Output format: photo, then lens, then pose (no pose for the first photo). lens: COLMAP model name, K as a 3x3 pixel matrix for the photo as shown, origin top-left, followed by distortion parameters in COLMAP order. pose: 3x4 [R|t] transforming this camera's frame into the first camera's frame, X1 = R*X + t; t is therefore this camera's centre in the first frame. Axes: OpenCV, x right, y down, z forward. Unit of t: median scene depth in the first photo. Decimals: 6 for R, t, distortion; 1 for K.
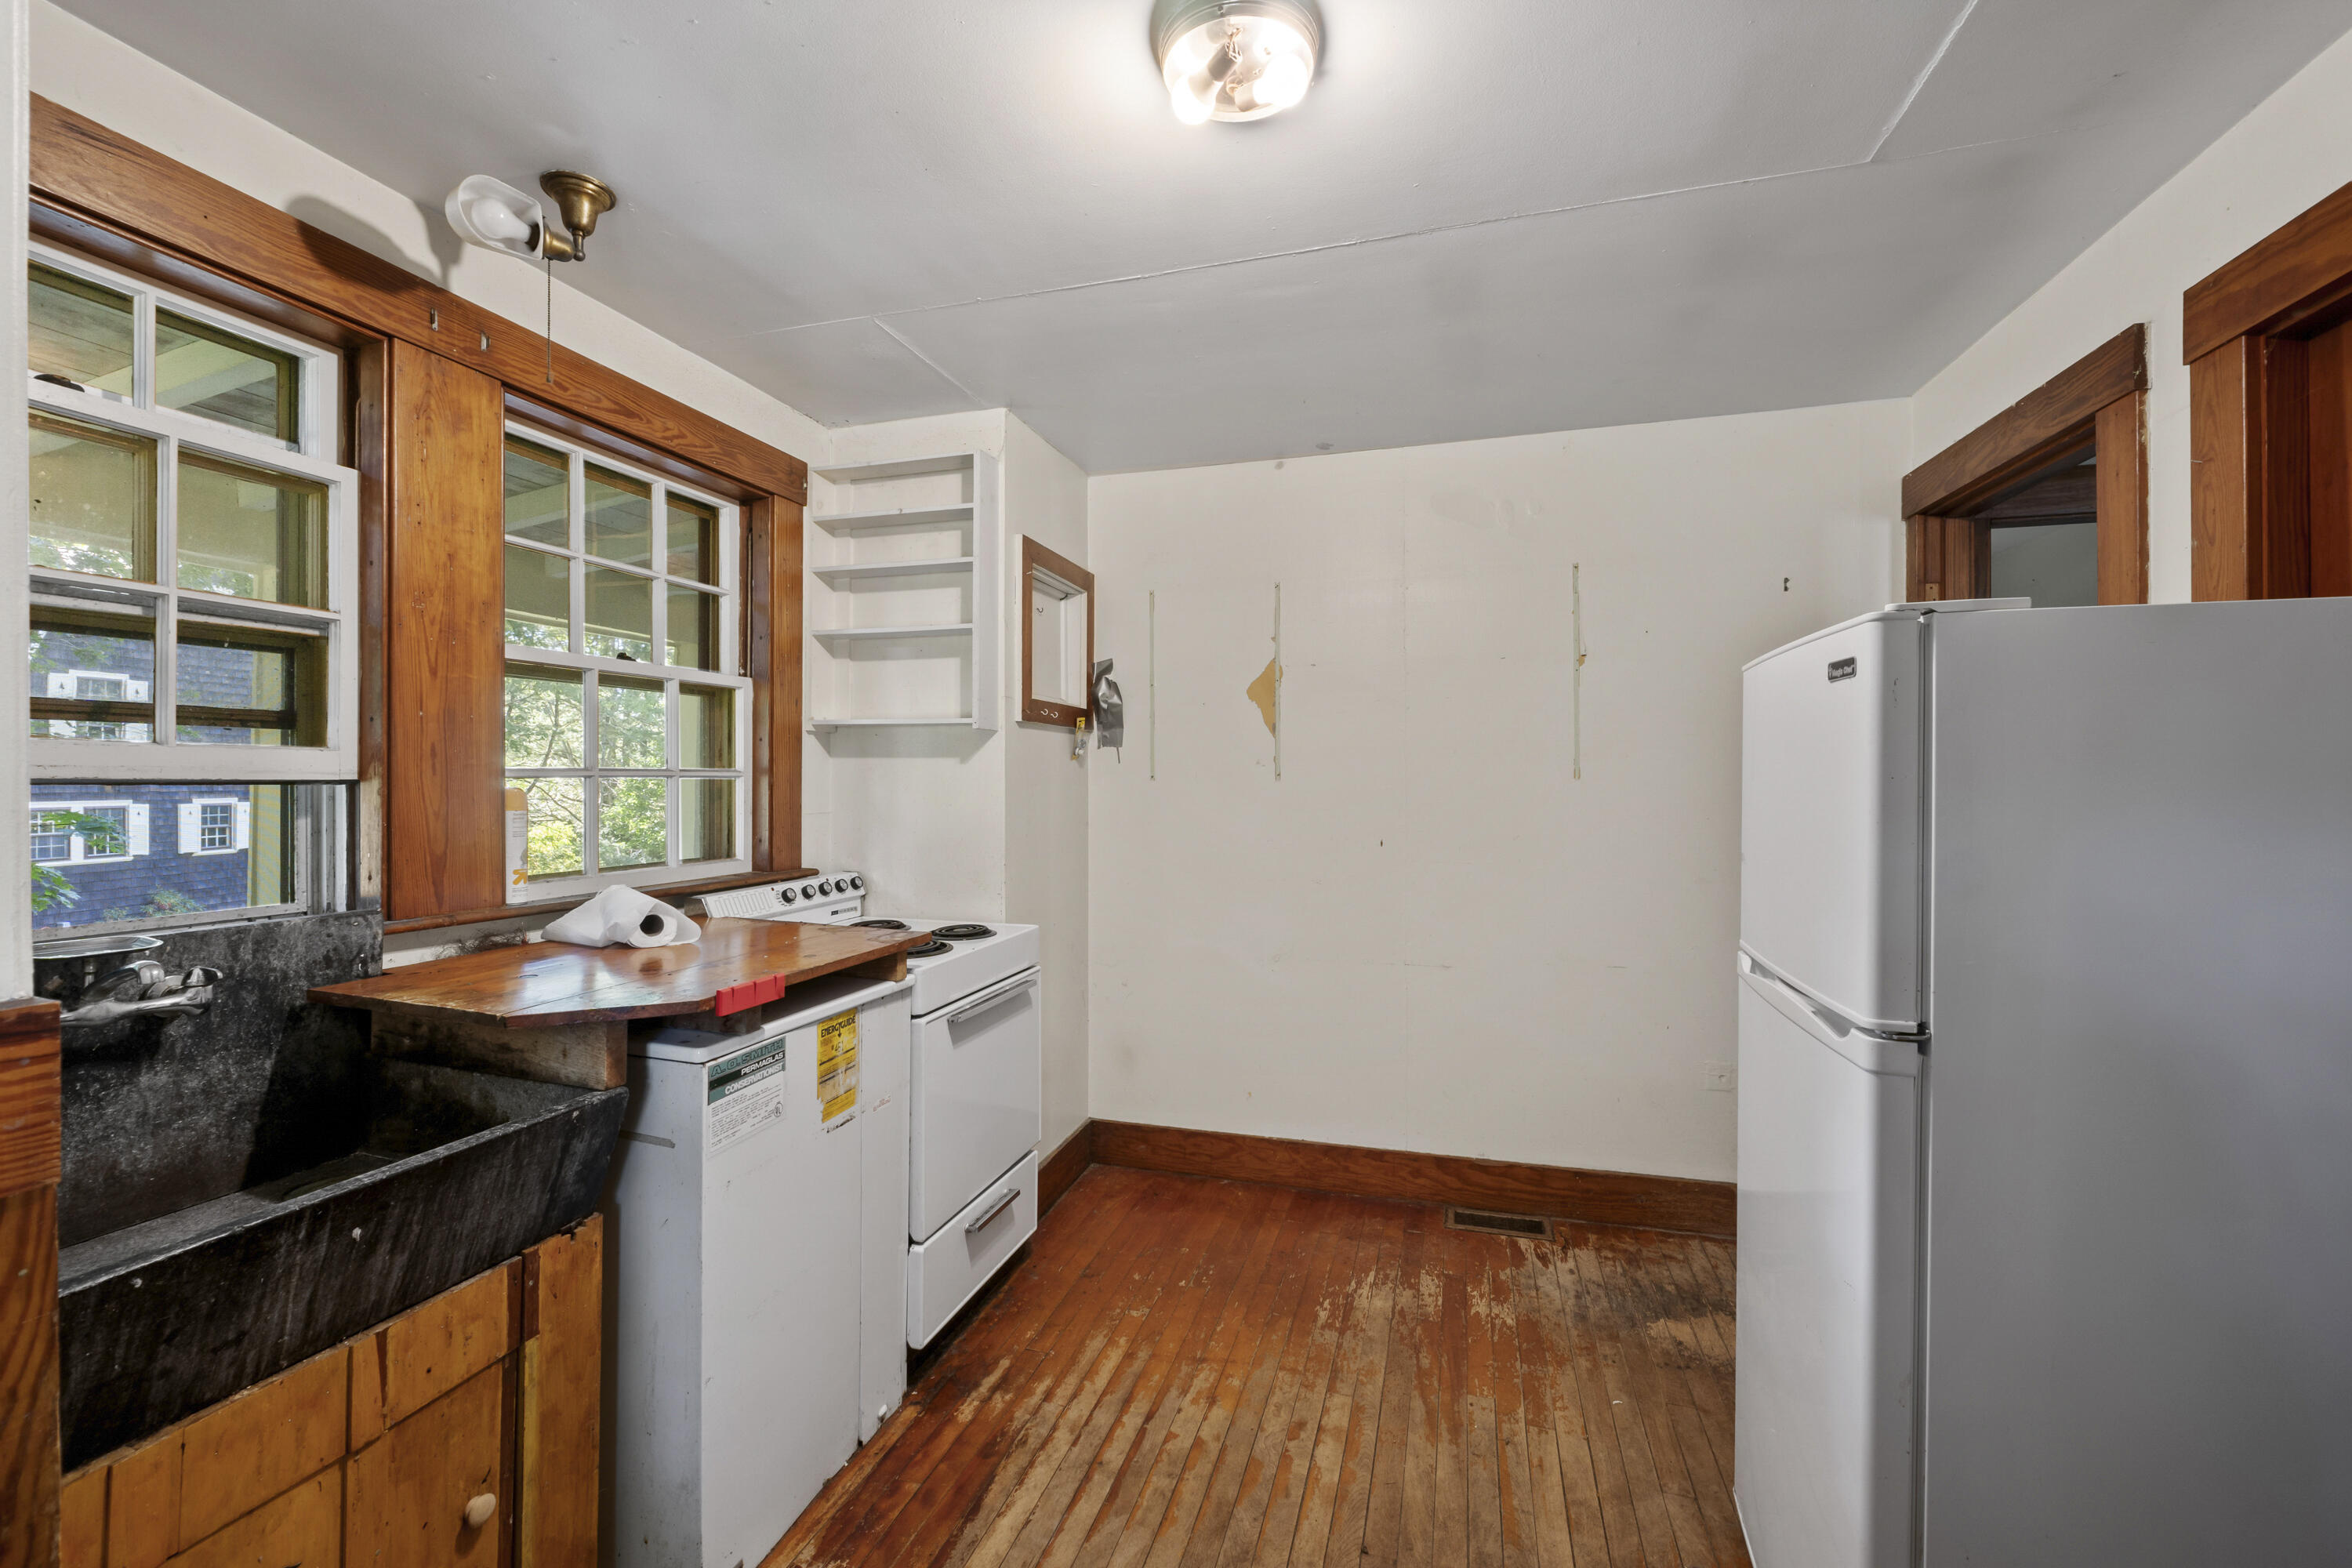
lens RADIAL K [[962.4, 0, 1175.3], [0, 962.4, 774.7], [0, 0, 1]] dist [-0.005663, -0.000080]
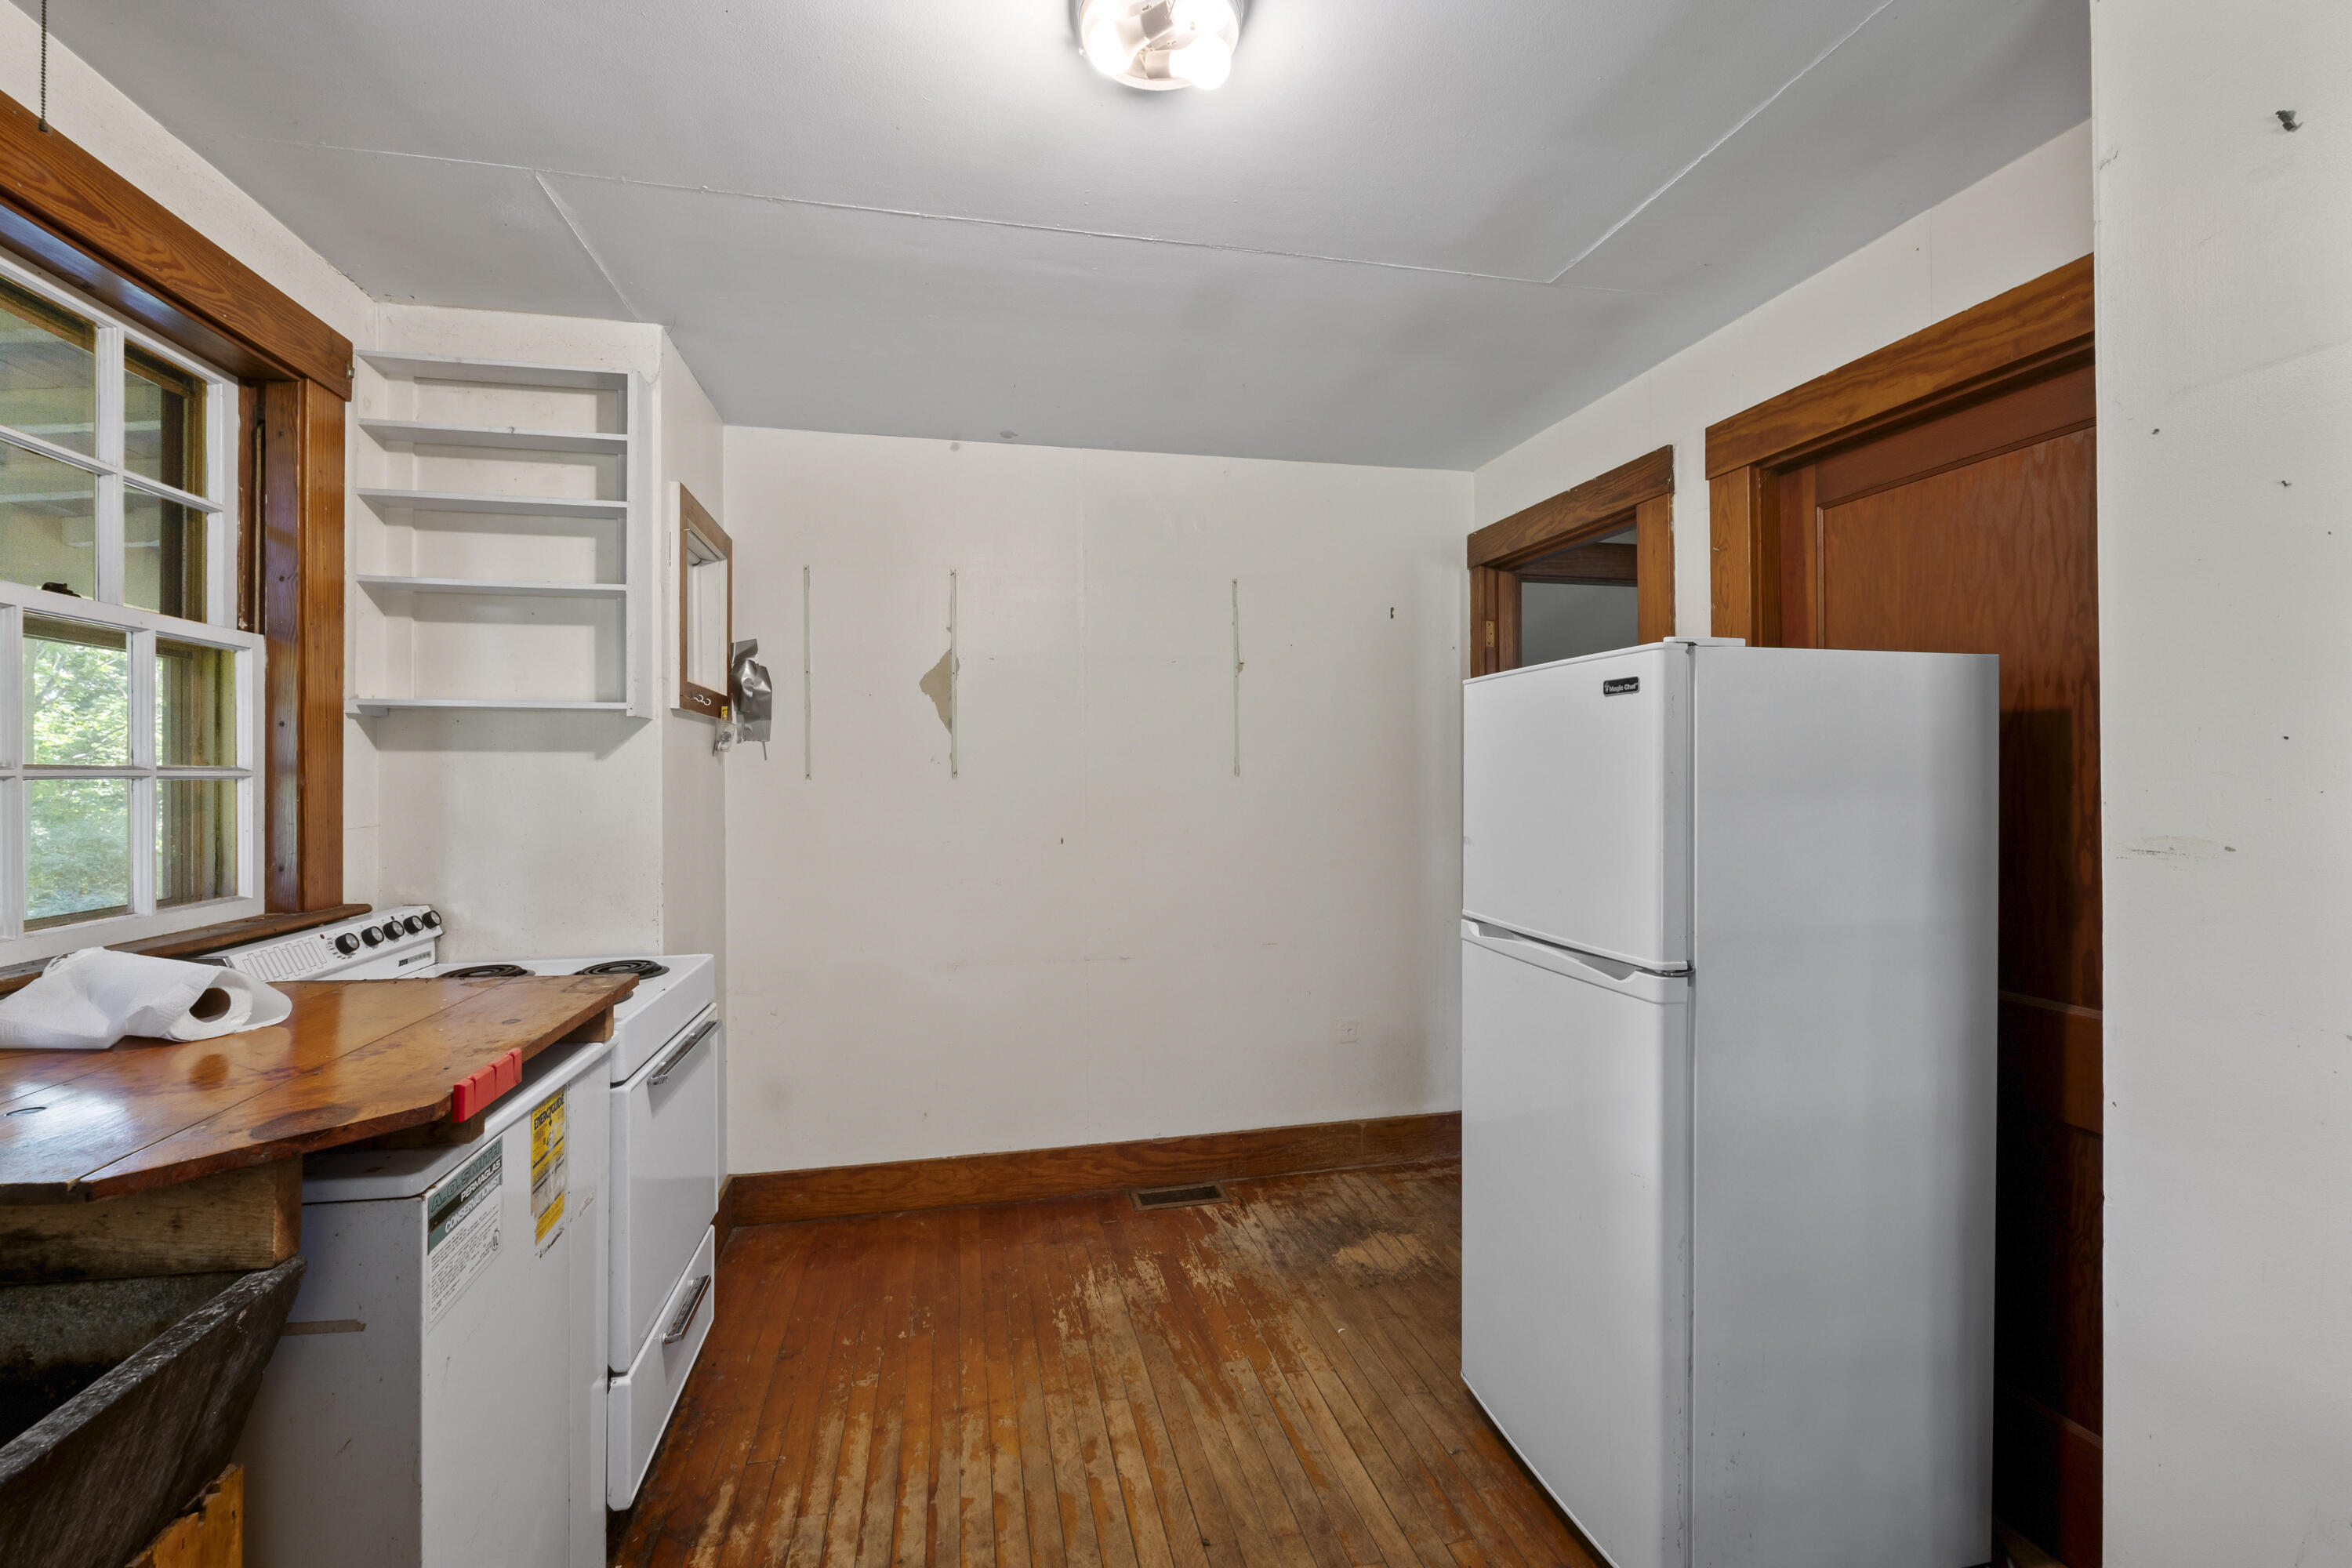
lens RADIAL K [[962.4, 0, 1165.0], [0, 962.4, 769.6], [0, 0, 1]] dist [-0.005663, -0.000080]
pose [[0.879766, -0.001359, 0.475404, -0.227530], [0.003074, 0.999991, -0.002831, 0.000483], [-0.475396, 0.003952, 0.879763, 0.094778]]
